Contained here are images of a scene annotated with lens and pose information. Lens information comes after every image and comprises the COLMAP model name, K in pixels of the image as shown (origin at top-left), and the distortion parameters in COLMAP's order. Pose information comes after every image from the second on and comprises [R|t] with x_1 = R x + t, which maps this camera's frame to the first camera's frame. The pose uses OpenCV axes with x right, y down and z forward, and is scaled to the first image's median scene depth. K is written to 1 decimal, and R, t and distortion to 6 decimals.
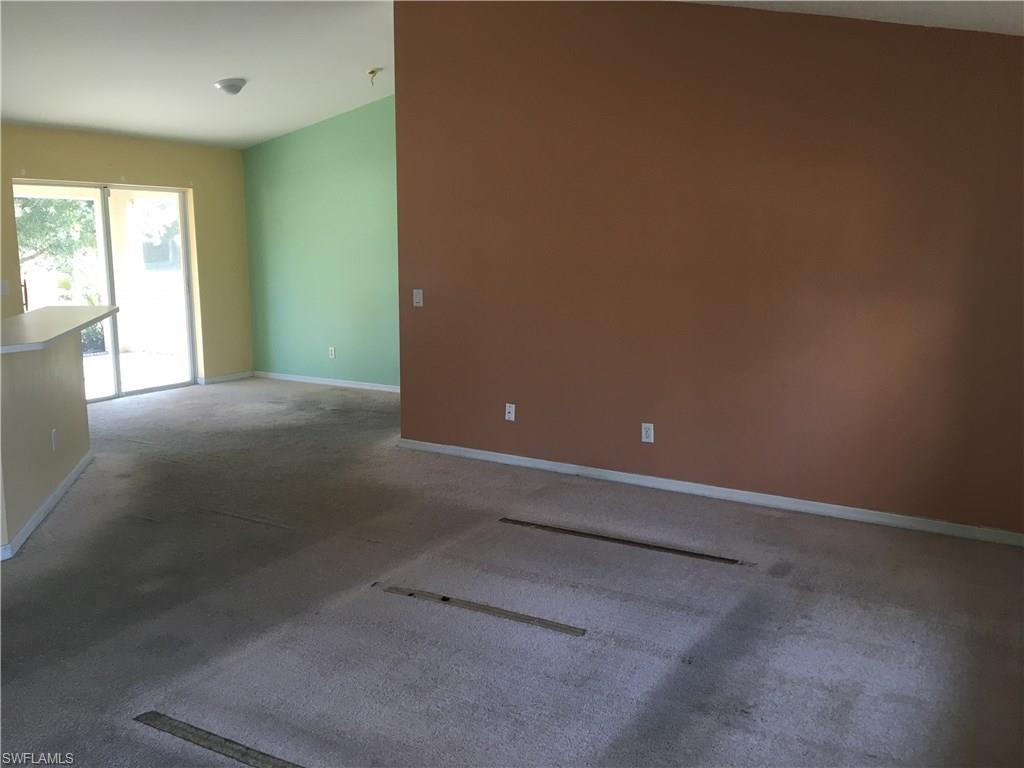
lens RADIAL K [[857.9, 0, 512.0], [0, 857.9, 384.0], [0, 0, 1]] dist [0.124228, -0.242692]
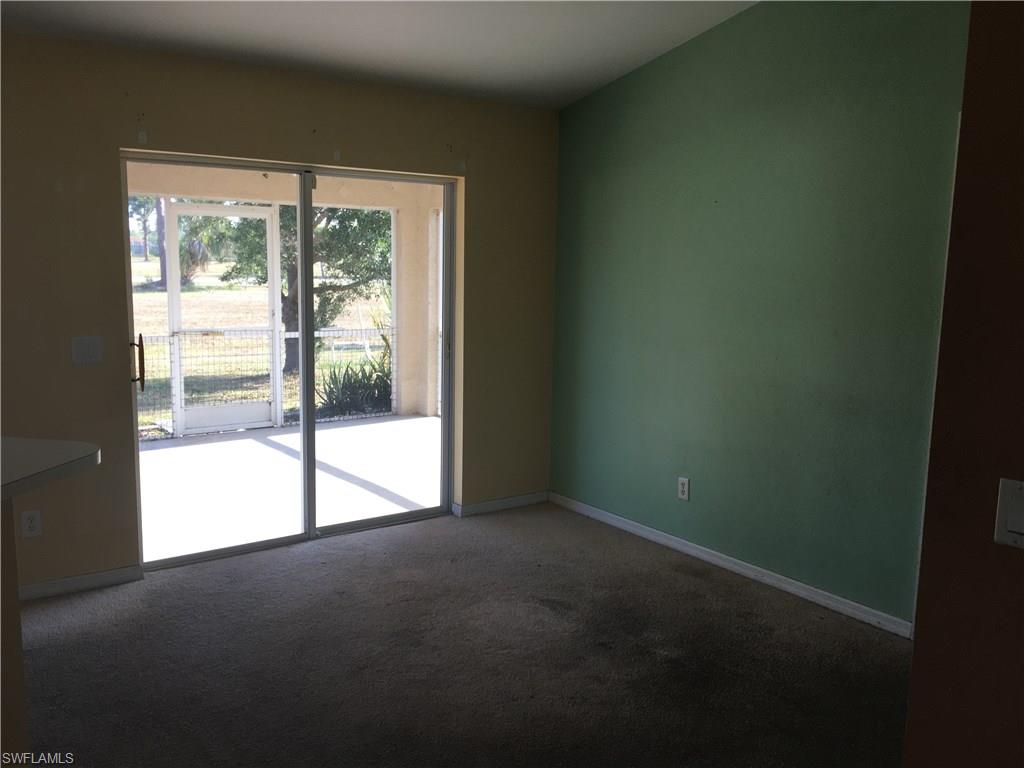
lens RADIAL K [[857.9, 0, 512.0], [0, 857.9, 384.0], [0, 0, 1]] dist [0.124228, -0.242692]
pose [[0.910592, 0.071092, -0.407146, -0.100708], [-0.081035, 0.996685, -0.007205, -0.088314], [0.405284, 0.039554, 0.913335, 0.504479]]
